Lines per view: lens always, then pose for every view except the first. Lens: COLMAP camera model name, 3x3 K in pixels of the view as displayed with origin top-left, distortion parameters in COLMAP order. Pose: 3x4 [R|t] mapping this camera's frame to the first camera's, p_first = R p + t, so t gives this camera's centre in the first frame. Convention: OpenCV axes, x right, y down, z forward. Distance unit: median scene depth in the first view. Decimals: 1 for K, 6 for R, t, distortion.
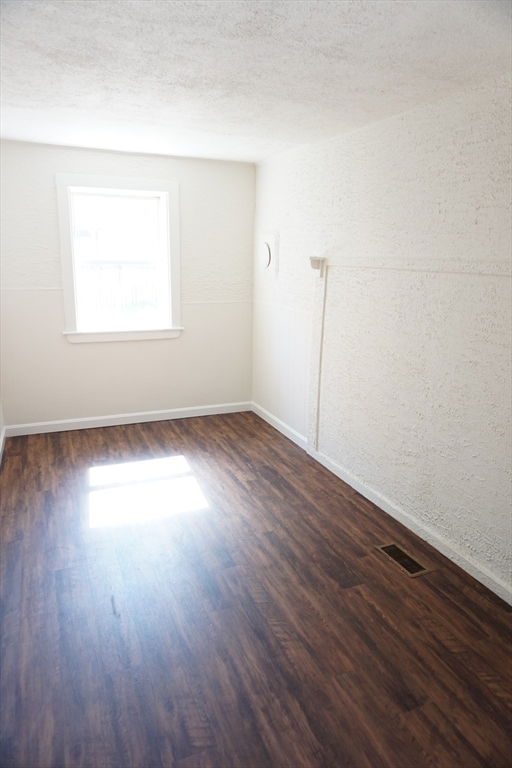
lens RADIAL K [[513.3, 0, 253.9], [0, 513.3, 386.0], [0, 0, 1]] dist [-0.055645, 0.038075]
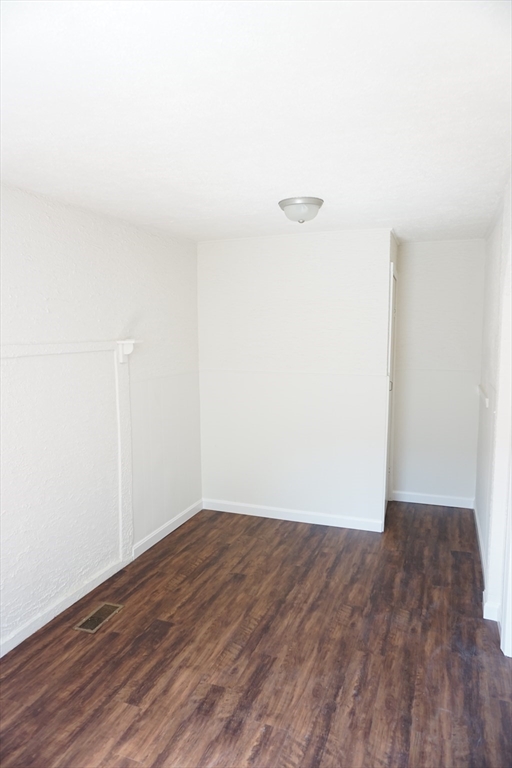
lens RADIAL K [[513.3, 0, 254.6], [0, 513.3, 387.2], [0, 0, 1]] dist [-0.055645, 0.038075]
pose [[-0.732848, -0.094454, 0.673804, -0.666514], [0.159685, 0.938779, 0.305277, -0.416597], [-0.661388, 0.331318, -0.672900, 1.442545]]
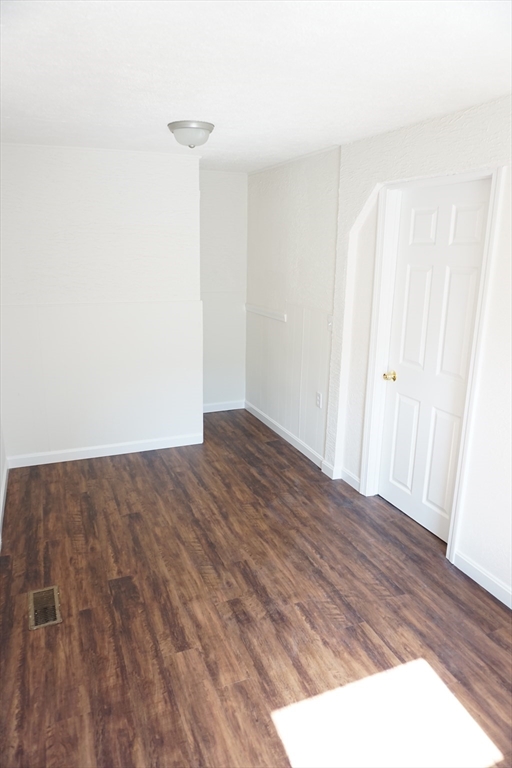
lens RADIAL K [[513.3, 0, 259.1], [0, 513.3, 386.4], [0, 0, 1]] dist [-0.055645, 0.038075]
pose [[-0.999464, -0.029355, -0.014460, -0.072669], [-0.032663, 0.868210, 0.495121, -0.500191], [-0.001980, 0.495328, -0.868703, 1.712121]]
